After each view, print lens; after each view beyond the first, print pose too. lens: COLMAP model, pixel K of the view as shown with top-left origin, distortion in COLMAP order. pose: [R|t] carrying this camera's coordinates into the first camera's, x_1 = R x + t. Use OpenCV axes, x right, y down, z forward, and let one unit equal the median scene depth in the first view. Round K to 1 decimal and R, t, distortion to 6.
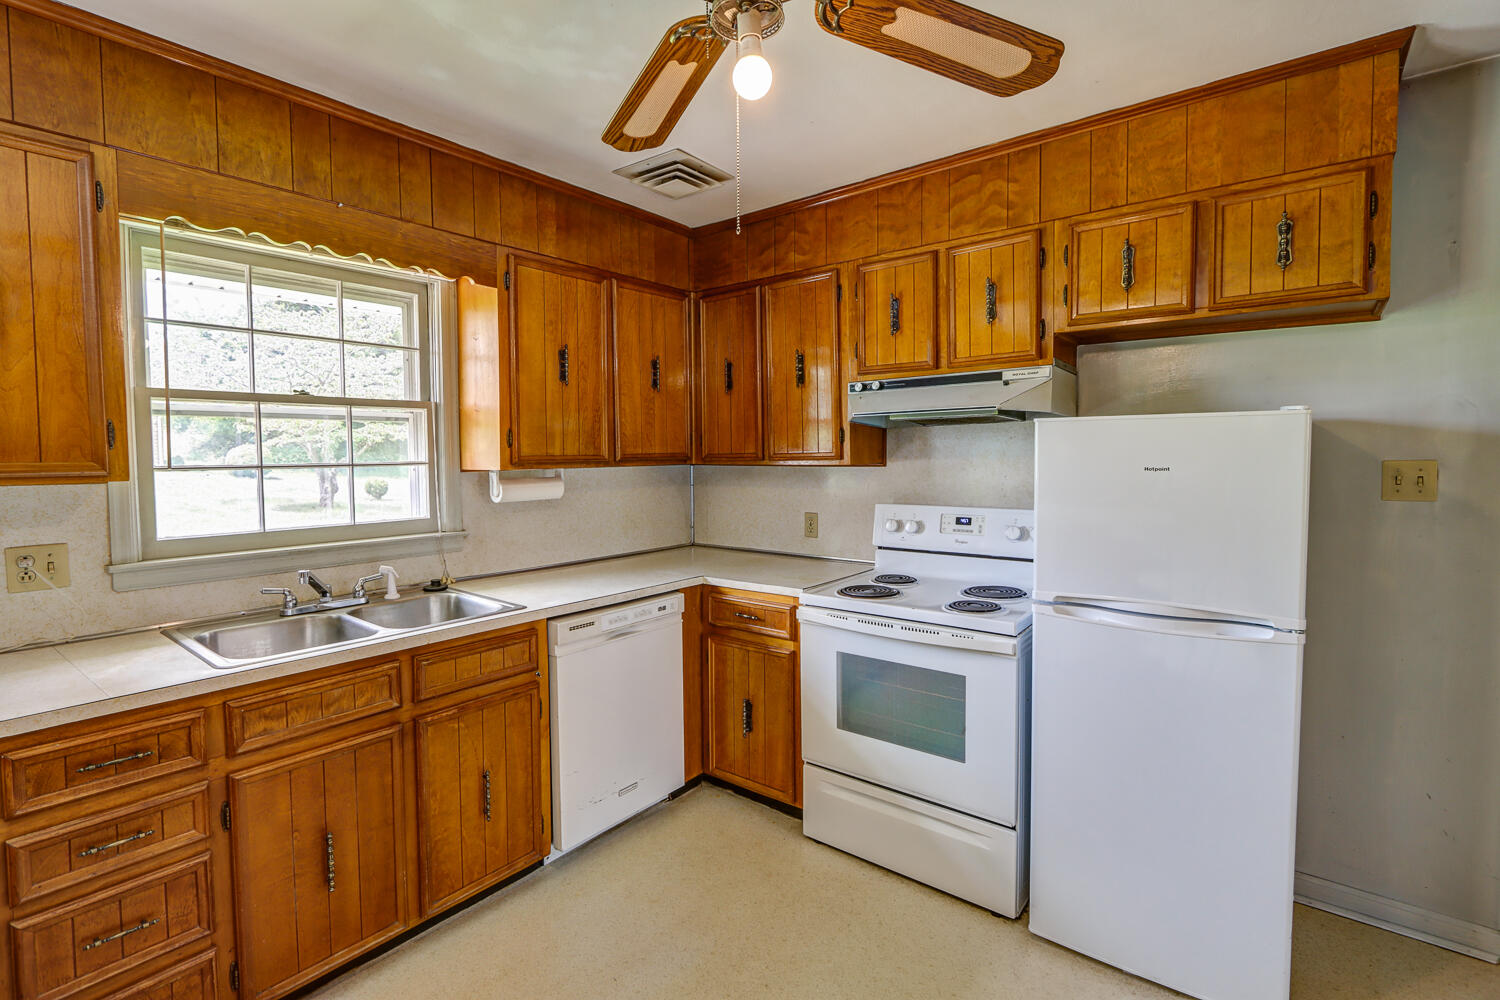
lens RADIAL K [[696.8, 0, 735.3], [0, 696.8, 487.2], [0, 0, 1]] dist [-0.016394, 0.000995]
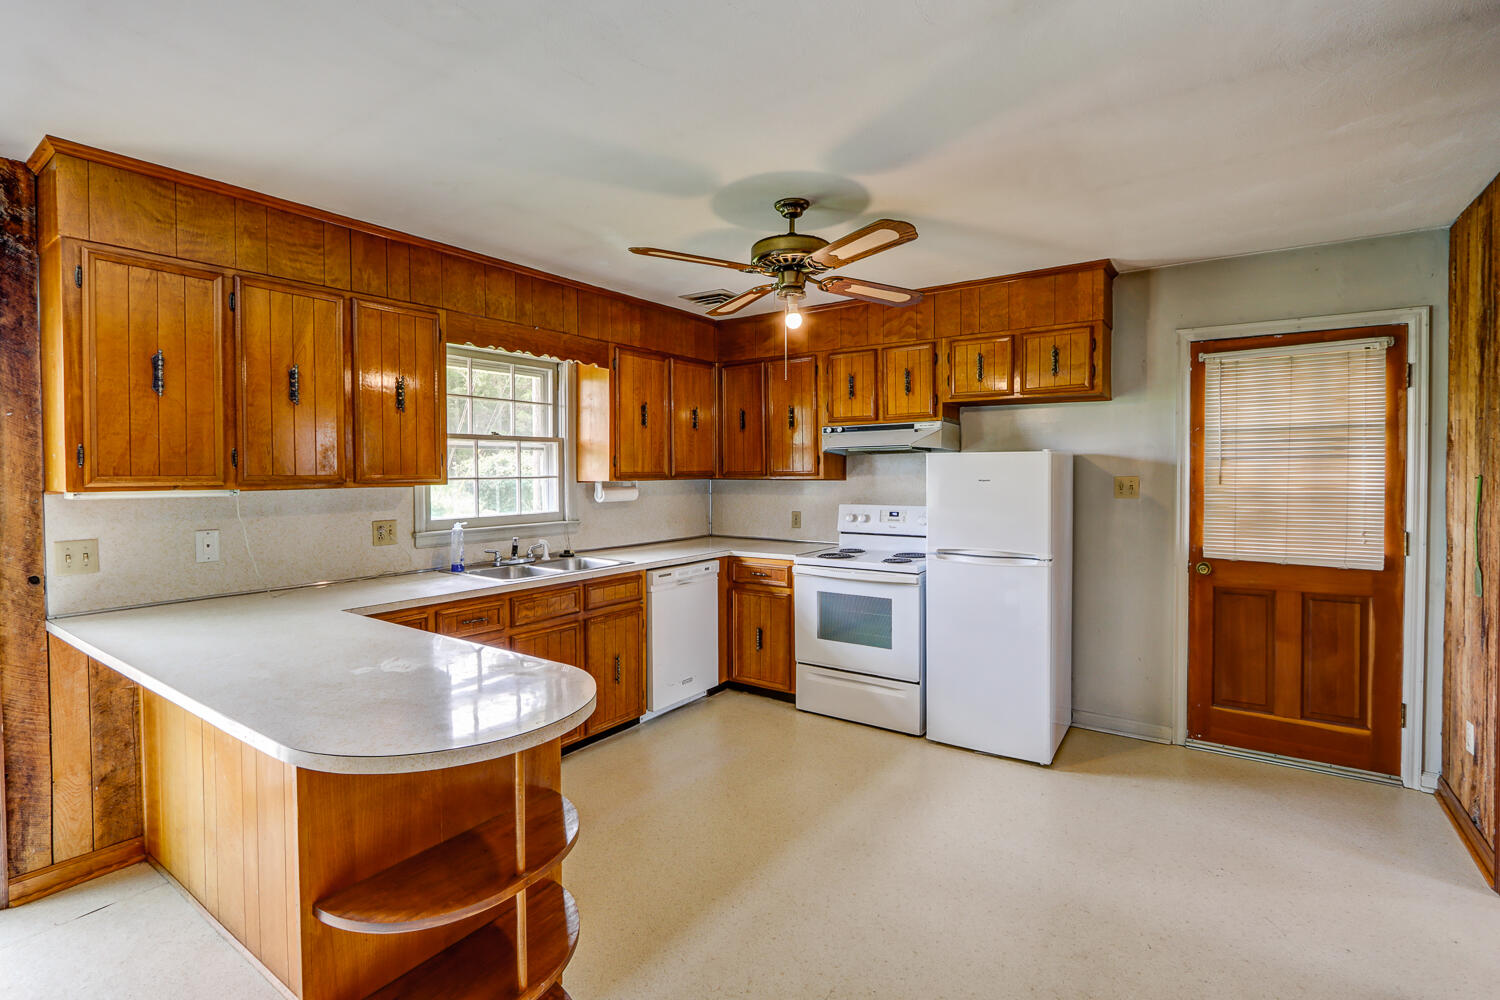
lens RADIAL K [[706.5, 0, 735.0], [0, 706.5, 487.4], [0, 0, 1]] dist [-0.015034, 0.000825]
pose [[0.998256, 0.002450, 0.058985, -0.144441], [-0.000935, 0.999669, -0.025701, 0.031486], [-0.059028, 0.025601, 0.997928, -0.650705]]
